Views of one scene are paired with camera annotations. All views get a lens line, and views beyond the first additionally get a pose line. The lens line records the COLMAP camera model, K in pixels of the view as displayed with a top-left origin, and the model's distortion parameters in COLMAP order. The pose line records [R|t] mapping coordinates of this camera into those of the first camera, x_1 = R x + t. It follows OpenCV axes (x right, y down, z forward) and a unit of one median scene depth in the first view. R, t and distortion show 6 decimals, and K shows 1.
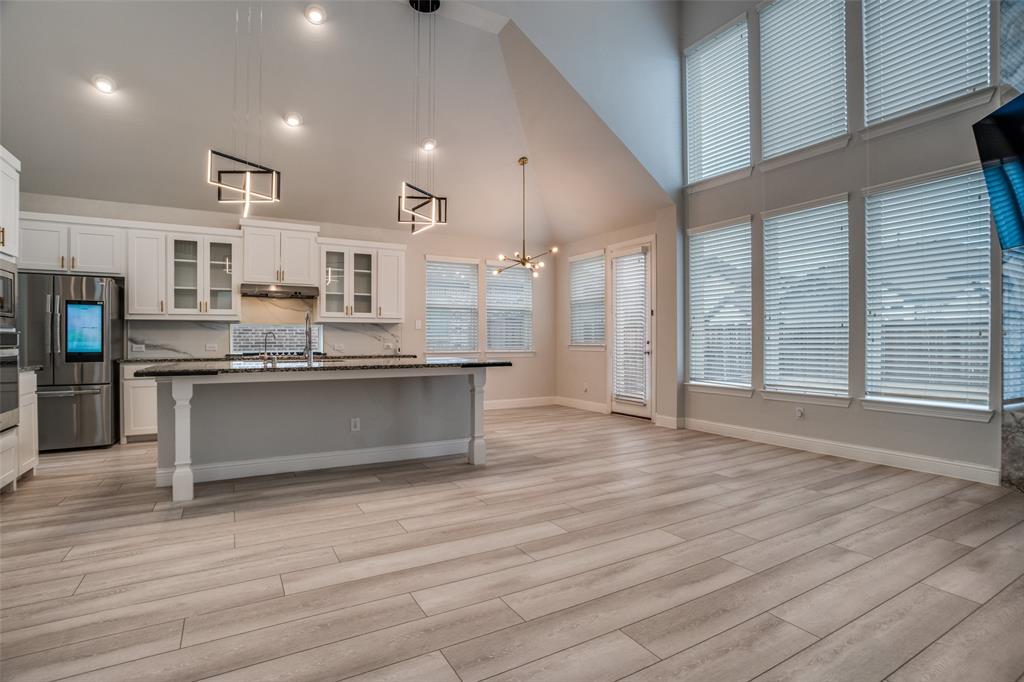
lens RADIAL K [[500.9, 0, 512.0], [0, 500.9, 341.0], [0, 0, 1]] dist [-0.070275, 0.027479]
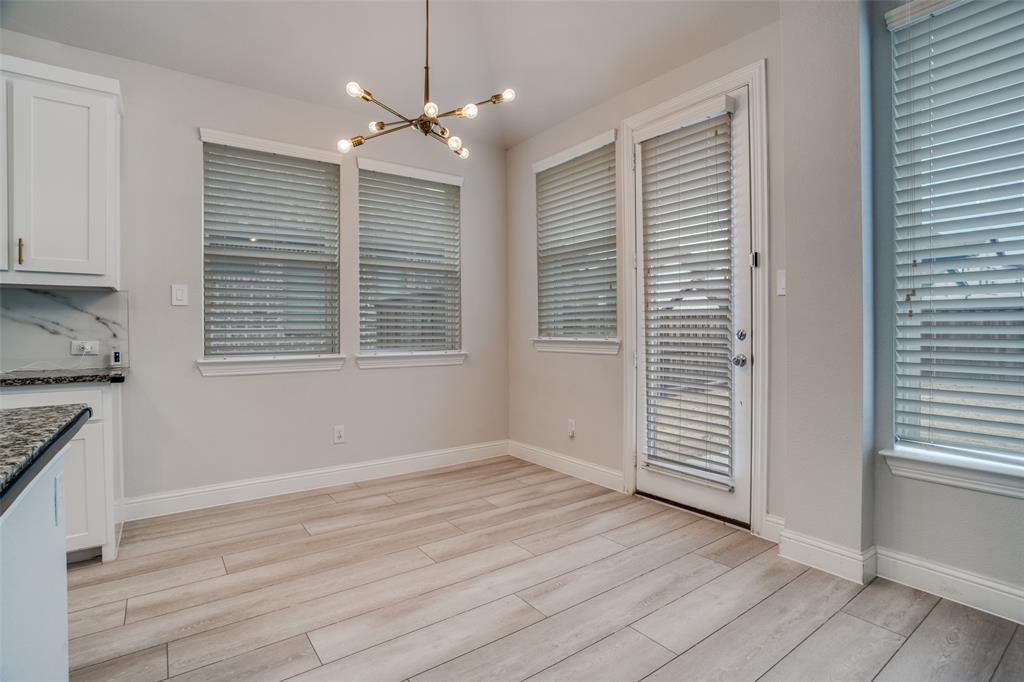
lens RADIAL K [[499.7, 0, 509.6], [0, 499.7, 336.0], [0, 0, 1]] dist [-0.071144, 0.028726]
pose [[0.994452, -0.006405, 0.104995, 0.080431], [0.005419, 0.999939, 0.009670, -0.002313], [-0.105050, -0.009047, 0.994426, 1.096264]]
